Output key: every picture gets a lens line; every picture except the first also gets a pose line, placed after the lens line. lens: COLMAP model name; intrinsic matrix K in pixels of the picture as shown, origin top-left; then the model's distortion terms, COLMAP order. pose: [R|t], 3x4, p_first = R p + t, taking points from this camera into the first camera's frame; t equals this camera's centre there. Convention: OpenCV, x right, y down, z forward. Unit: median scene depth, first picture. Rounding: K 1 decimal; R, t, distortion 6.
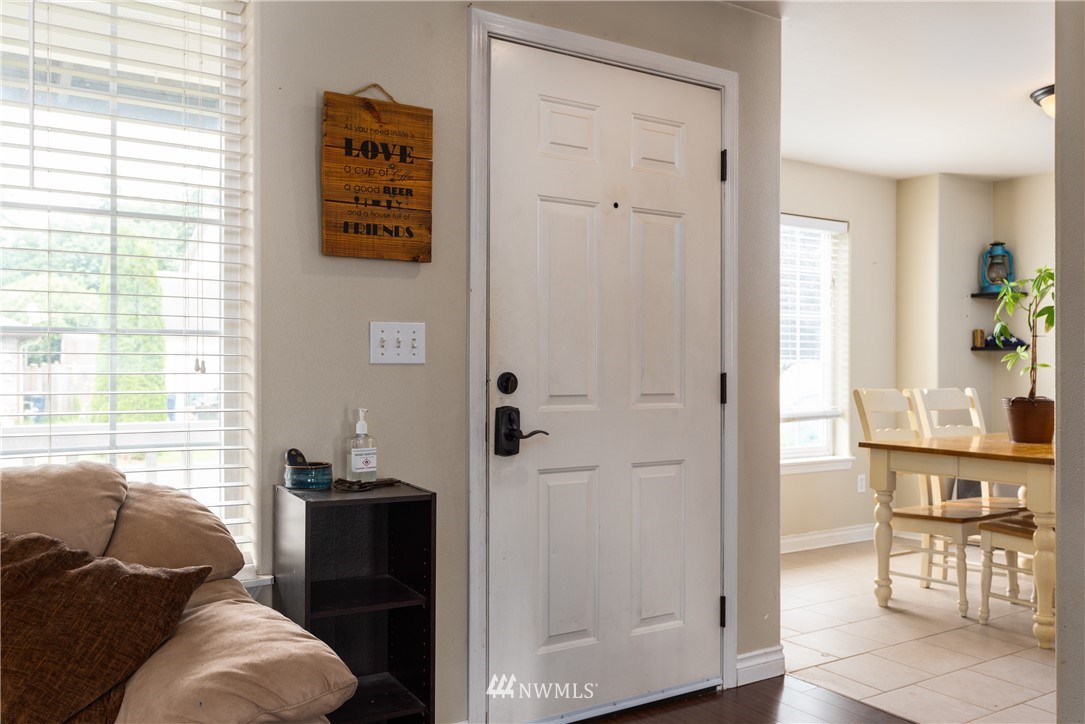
lens RADIAL K [[929.3, 0, 549.2], [0, 929.3, 367.7], [0, 0, 1]] dist [0.006438, 0.012082]
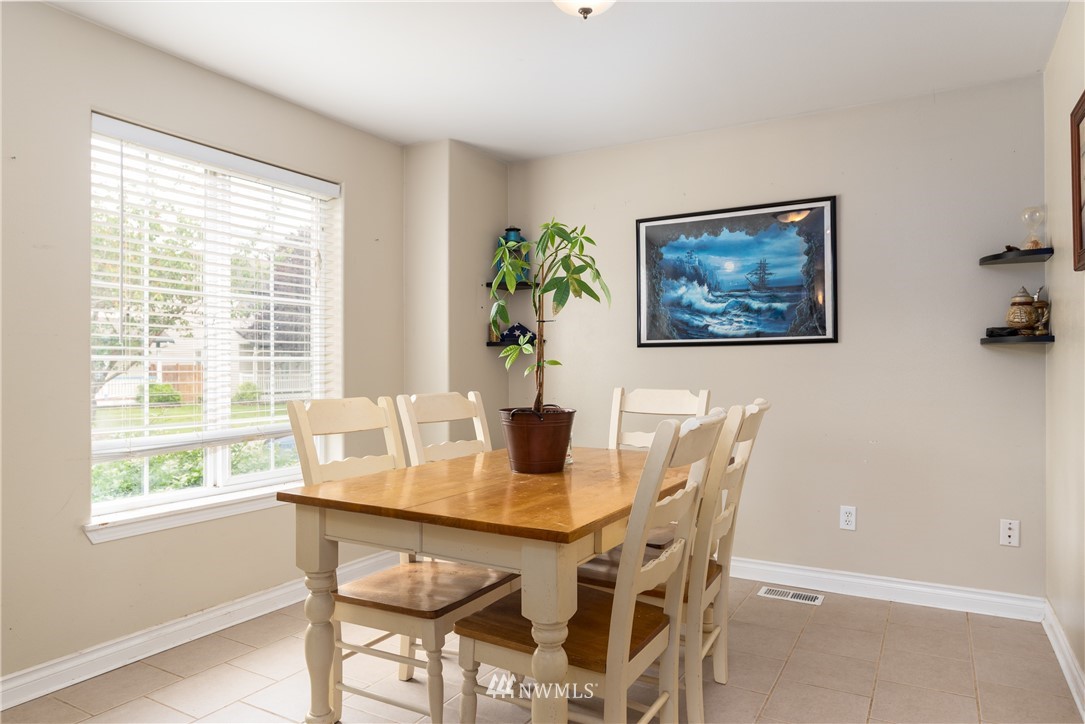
lens RADIAL K [[709.3, 0, 541.6], [0, 709.3, 359.8], [0, 0, 1]] dist [-0.004272, -0.000140]
pose [[0.898542, -0.001182, 0.438887, 0.280966], [0.004420, 0.999970, -0.006357, -0.001137], [-0.438866, 0.007652, 0.898520, 0.508469]]
